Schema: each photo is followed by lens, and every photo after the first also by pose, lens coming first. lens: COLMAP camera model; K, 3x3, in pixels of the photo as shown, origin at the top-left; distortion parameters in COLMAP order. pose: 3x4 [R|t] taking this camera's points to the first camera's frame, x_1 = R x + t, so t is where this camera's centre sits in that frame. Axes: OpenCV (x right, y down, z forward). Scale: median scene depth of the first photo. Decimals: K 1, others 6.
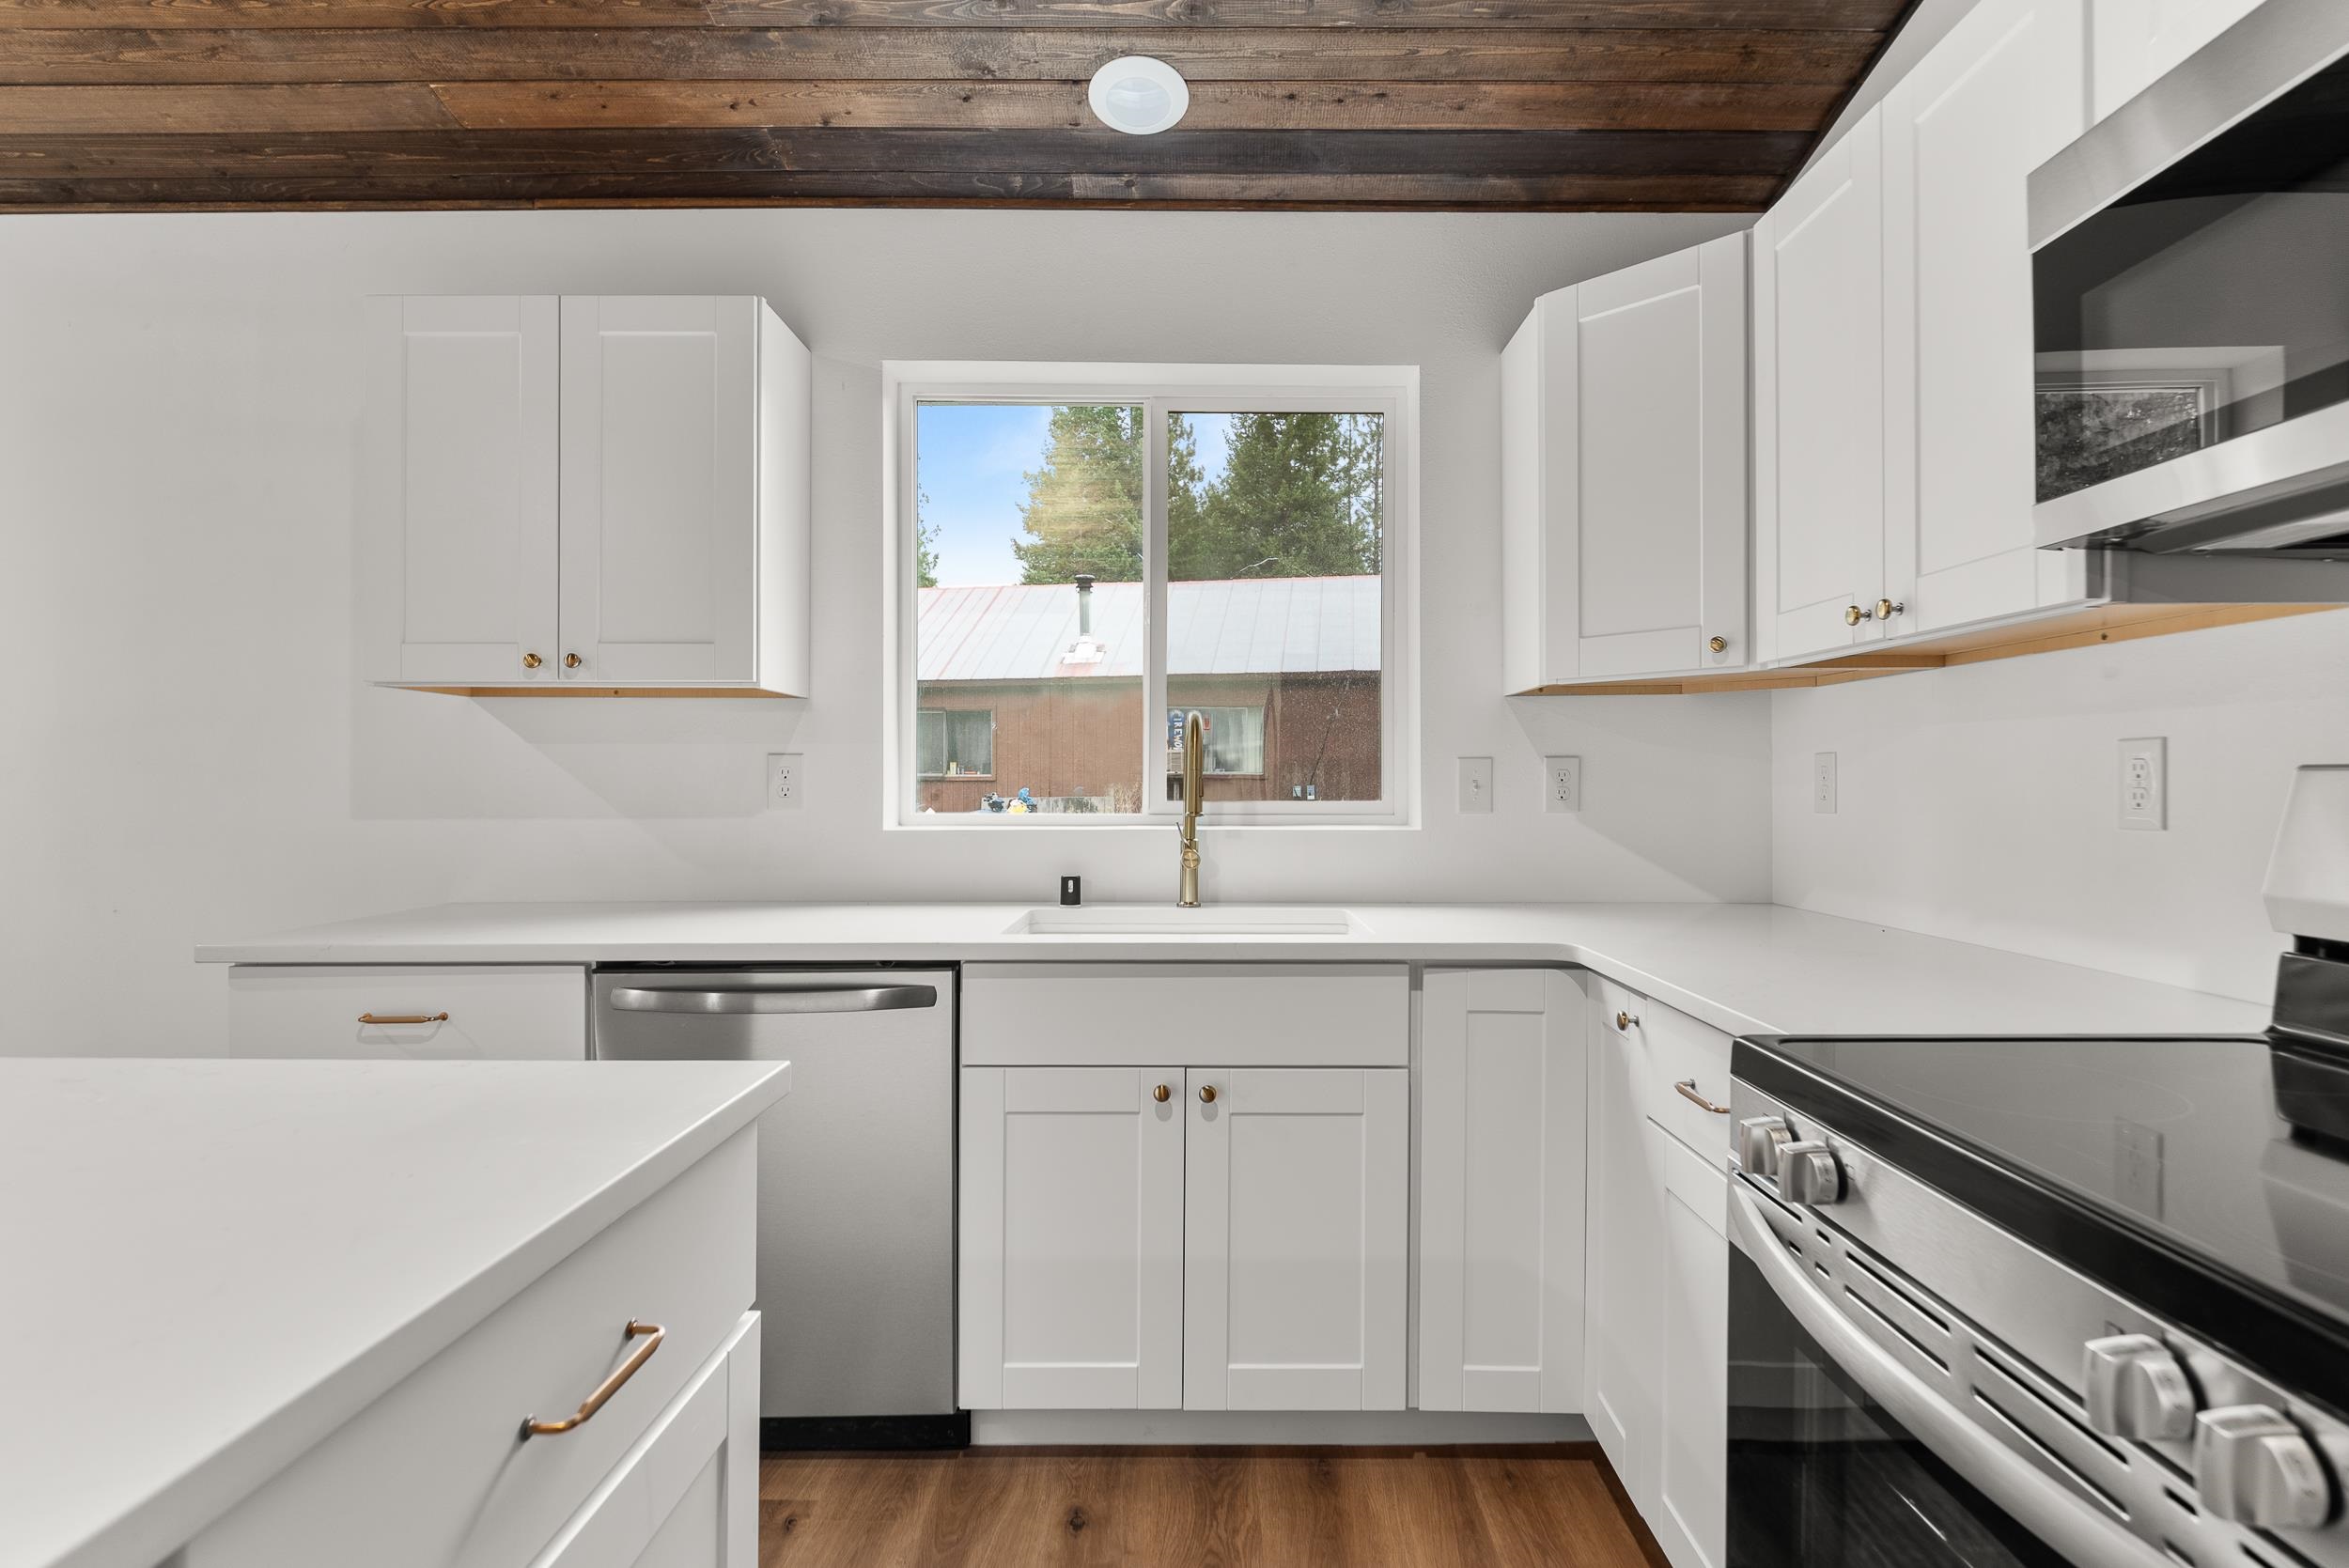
lens RADIAL K [[1149.2, 0, 1200.8], [0, 1149.2, 779.5], [0, 0, 1]] dist [0.006310, -0.000384]
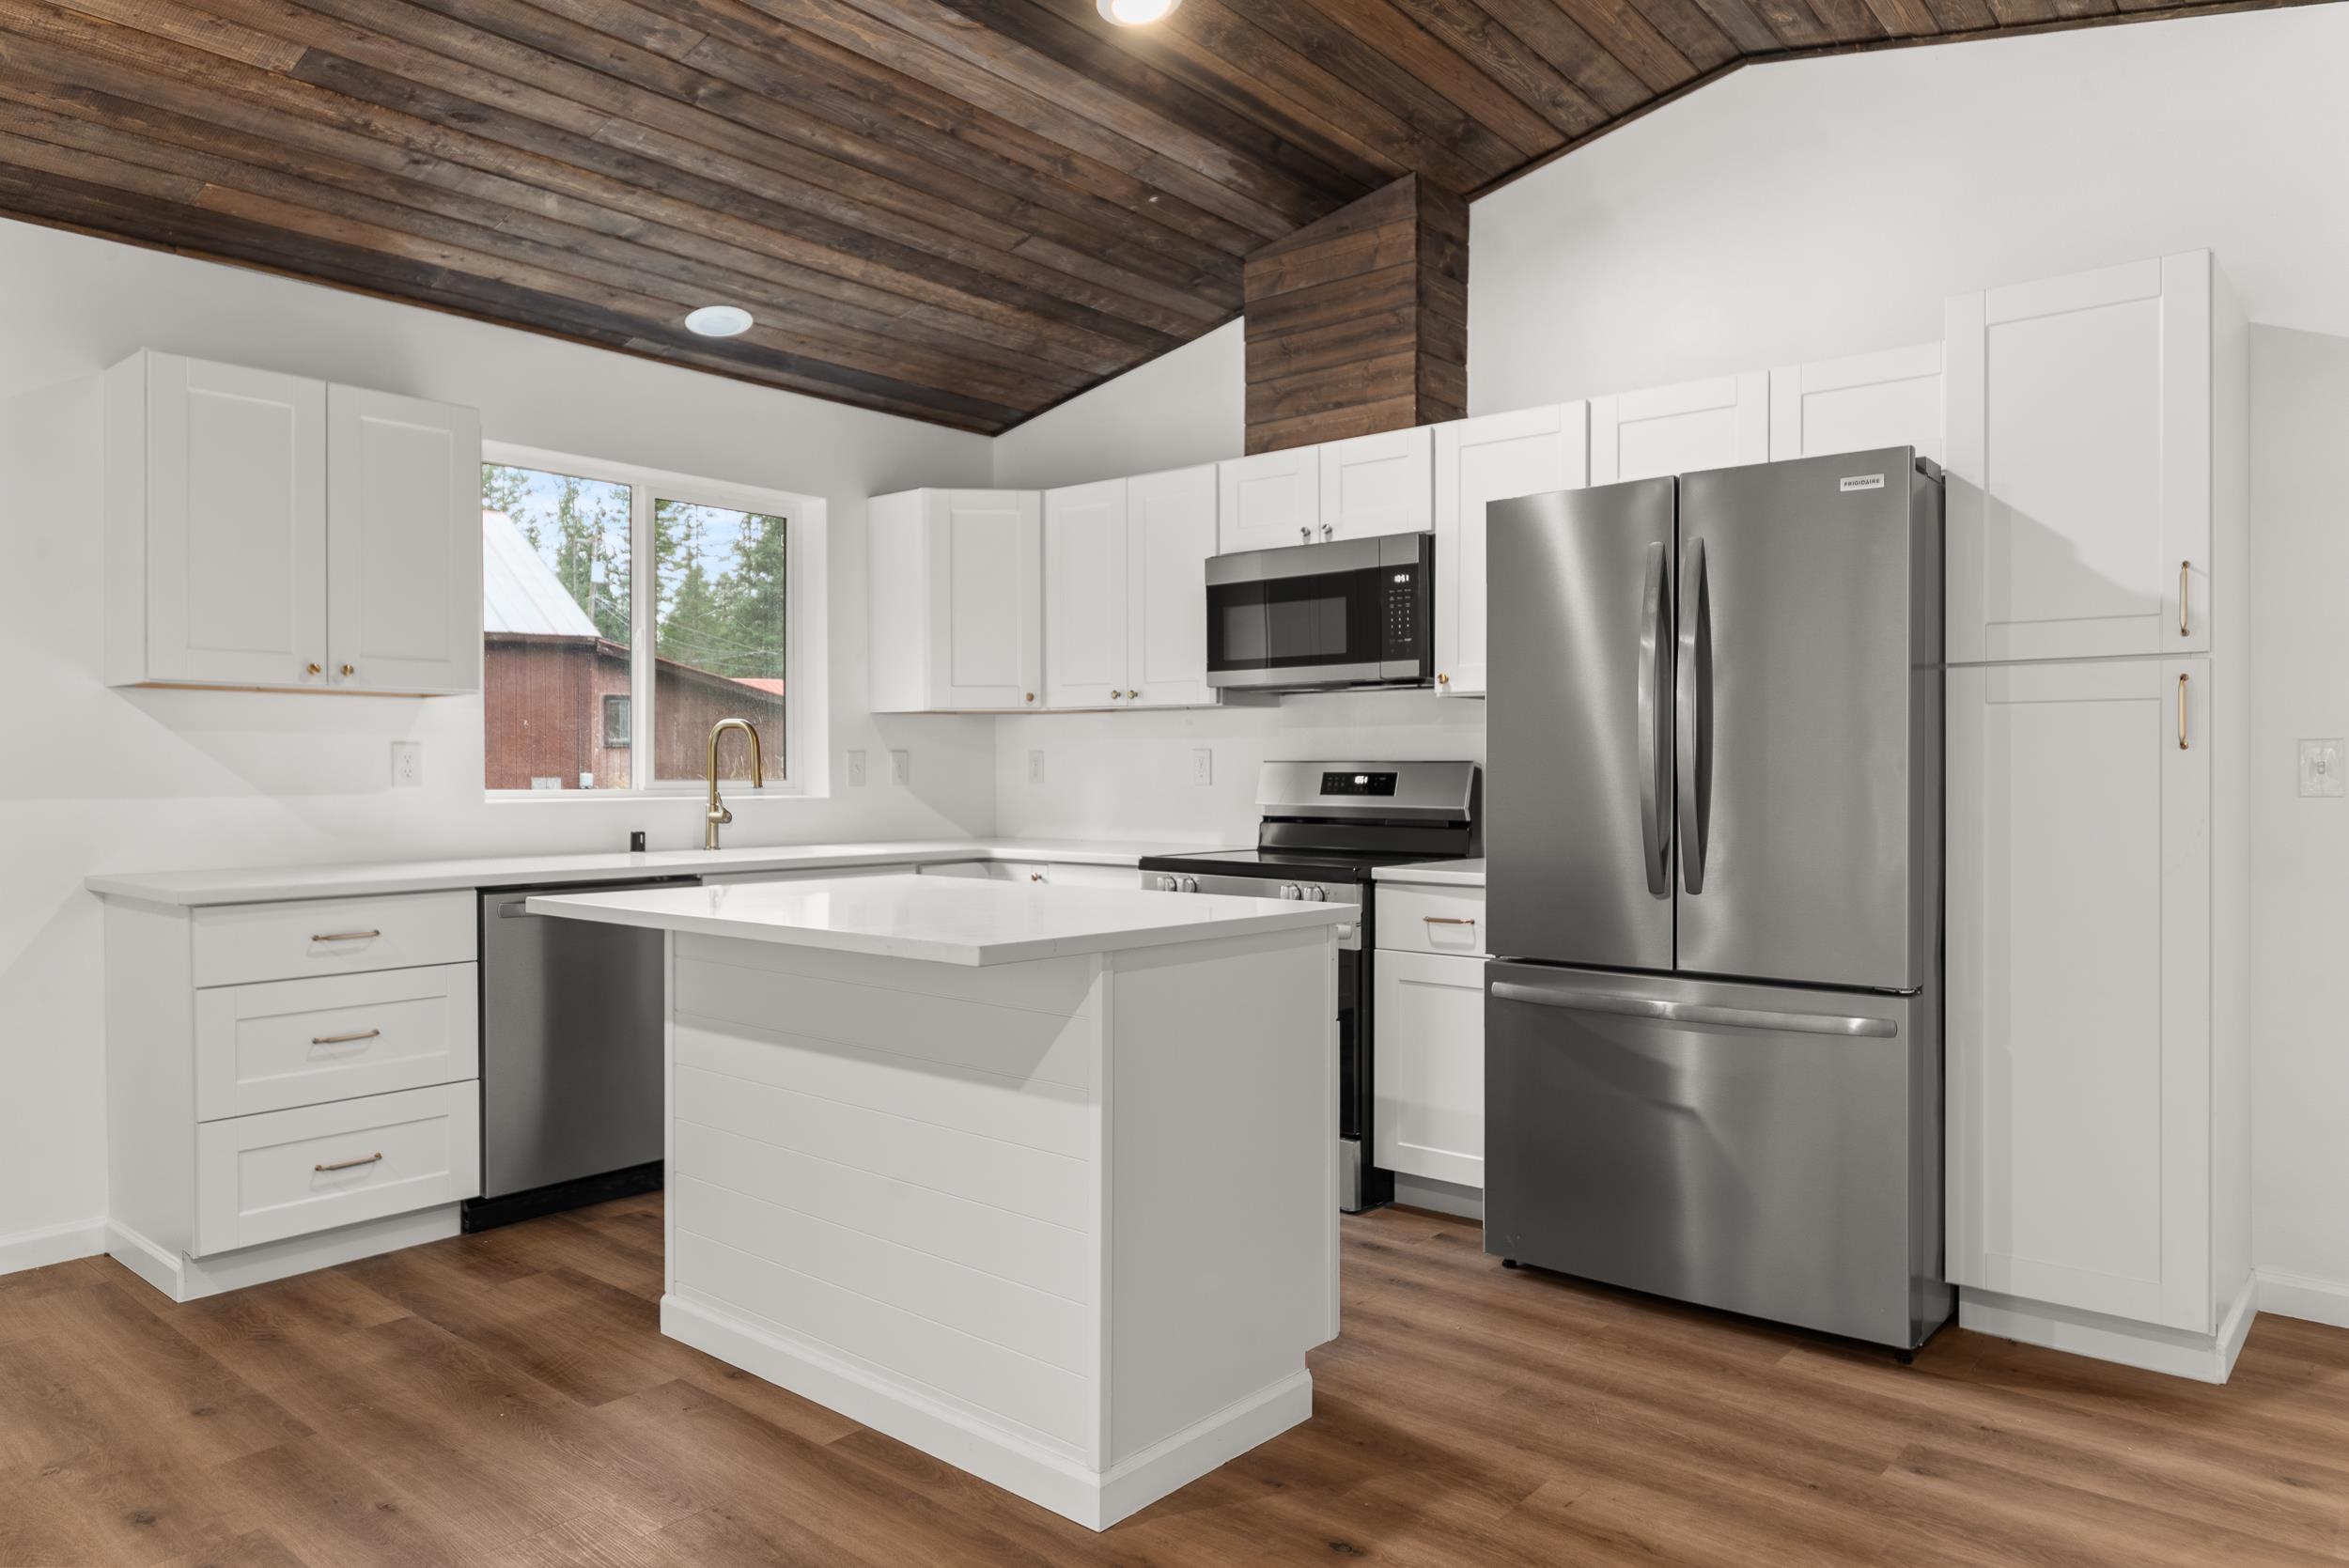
lens RADIAL K [[1571.7, 0, 1109.4], [0, 1571.7, 767.5], [0, 0, 1]] dist [-0.006506, 0.005484]
pose [[0.675018, 0.002589, 0.737797, -1.266959], [-0.000181, 0.999994, -0.003344, 0.010875], [-0.737801, 0.002123, 0.675015, -0.809139]]
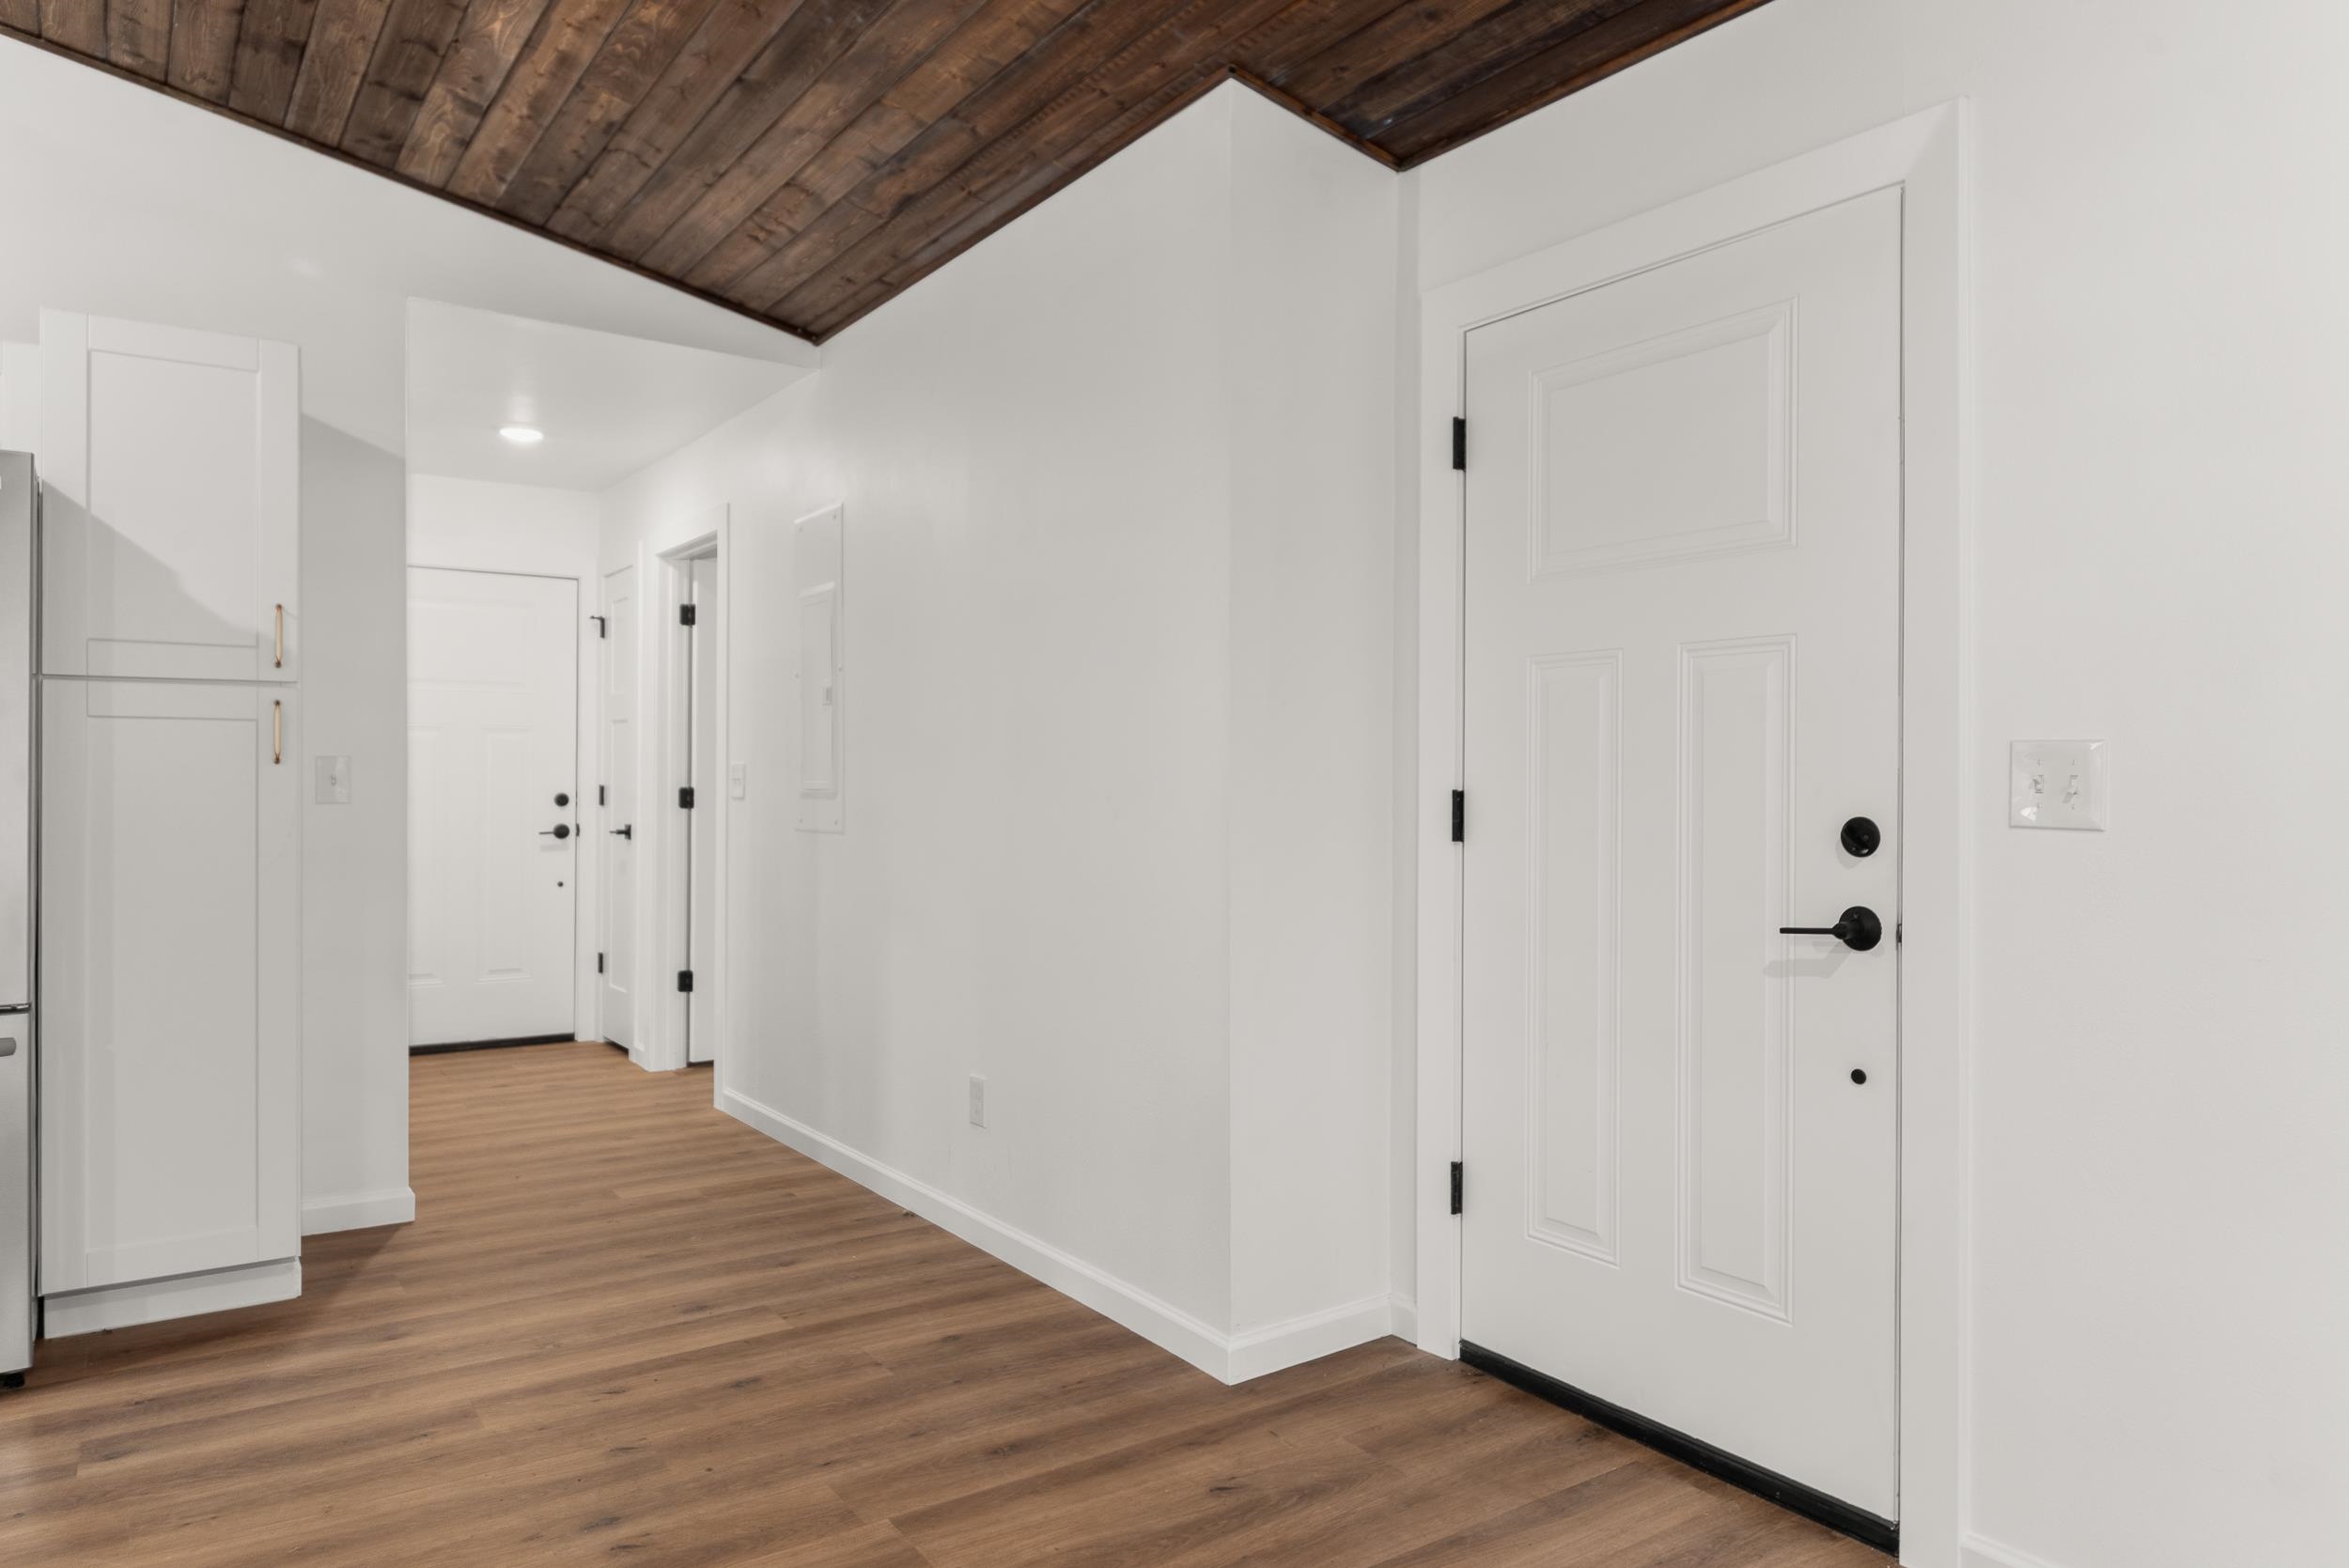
lens RADIAL K [[1559.0, 0, 1267.5], [0, 1559.0, 768.1], [0, 0, 1]] dist [0.019219, -0.003263]
pose [[-0.587858, 0.009374, 0.808910, -1.505605], [-0.001090, 0.999923, -0.012380, 0.012994], [-0.808964, -0.008159, -0.587802, -0.473909]]
